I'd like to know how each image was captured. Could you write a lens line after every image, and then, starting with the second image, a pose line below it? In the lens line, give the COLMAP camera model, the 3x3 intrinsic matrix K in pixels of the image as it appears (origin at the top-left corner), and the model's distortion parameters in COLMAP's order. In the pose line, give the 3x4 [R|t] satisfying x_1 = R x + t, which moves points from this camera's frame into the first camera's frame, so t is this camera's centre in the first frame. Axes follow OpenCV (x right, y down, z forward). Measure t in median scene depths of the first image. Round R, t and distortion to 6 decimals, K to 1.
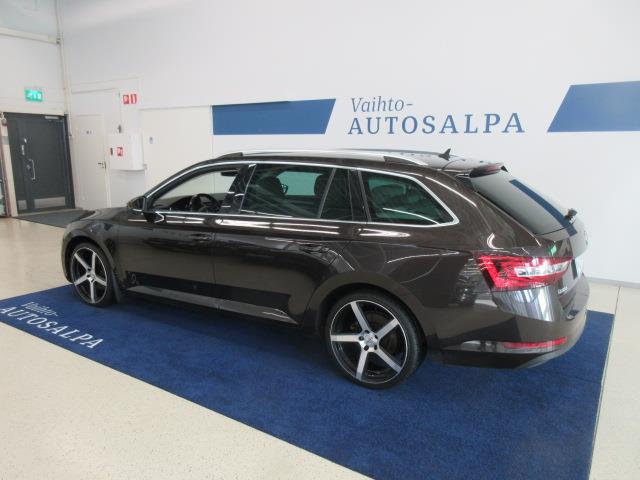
lens RADIAL K [[472.4, 0, 320.7], [0, 472.4, 239.5], [0, 0, 1]] dist [0.000527, 0.004320]
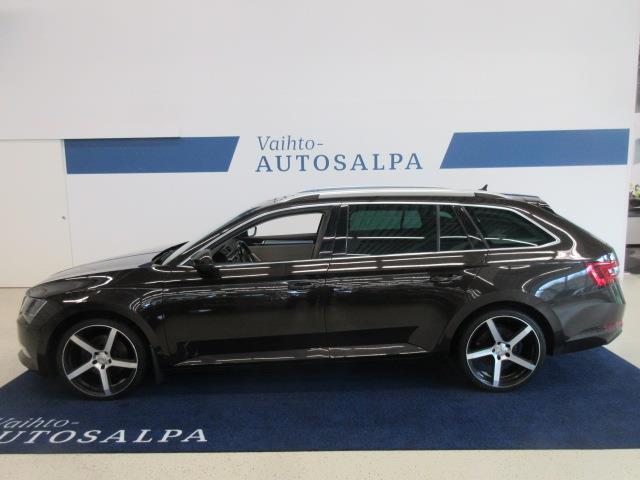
lens RADIAL K [[472.4, 0, 321.9], [0, 472.4, 241.1], [0, 0, 1]] dist [0.000527, 0.004320]
pose [[0.846403, -0.090489, 0.524799, -0.432003], [0.124521, 0.991769, -0.029823, -0.036903], [-0.517780, 0.090590, 0.850704, 0.110068]]
